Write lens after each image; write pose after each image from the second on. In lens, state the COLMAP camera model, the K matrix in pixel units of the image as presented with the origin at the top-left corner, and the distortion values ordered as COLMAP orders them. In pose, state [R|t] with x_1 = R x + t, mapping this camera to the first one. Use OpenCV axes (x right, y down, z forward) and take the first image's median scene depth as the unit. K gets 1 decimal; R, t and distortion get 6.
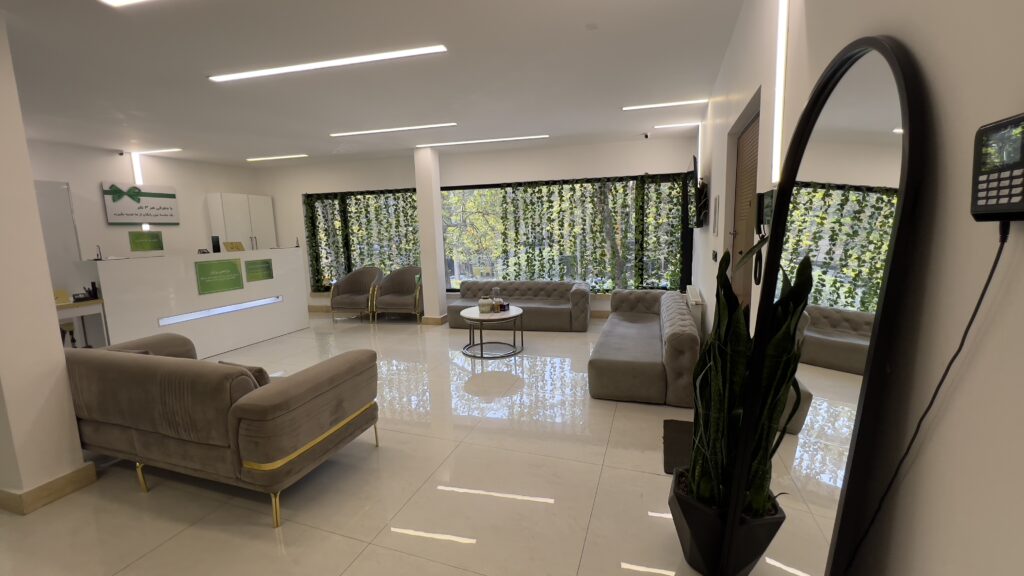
lens RADIAL K [[435.2, 0, 512.0], [0, 435.2, 288.0], [0, 0, 1]] dist [-0.000144, -0.000043]
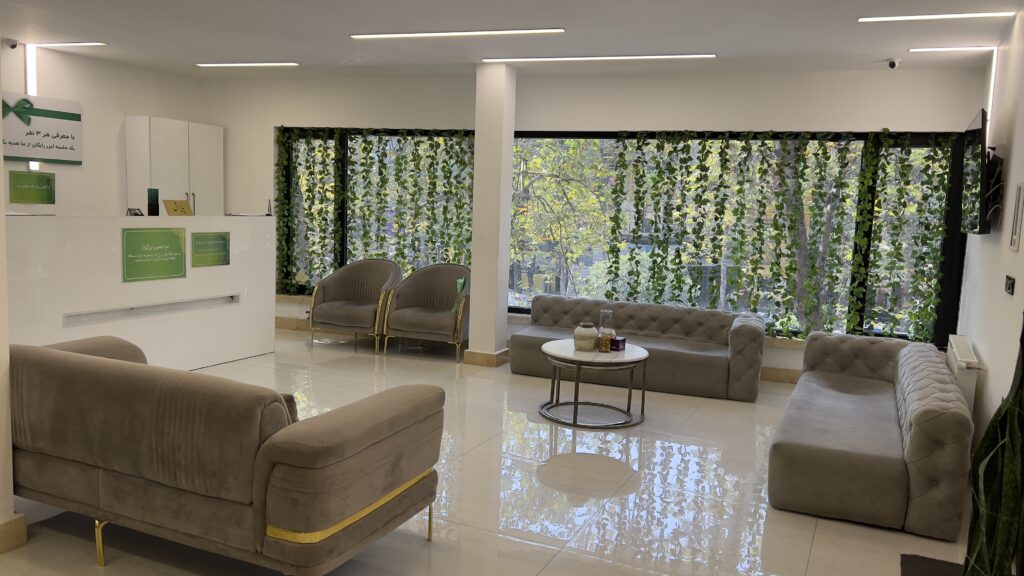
lens RADIAL K [[812.6, 0, 512.2], [0, 812.6, 294.2], [0, 0, 1]] dist [0.073721, -0.089089]
pose [[0.992269, 0.081083, -0.093955, -0.051064], [-0.083487, 0.996267, -0.021938, 0.010469], [0.091825, 0.029613, 0.995335, -0.089390]]
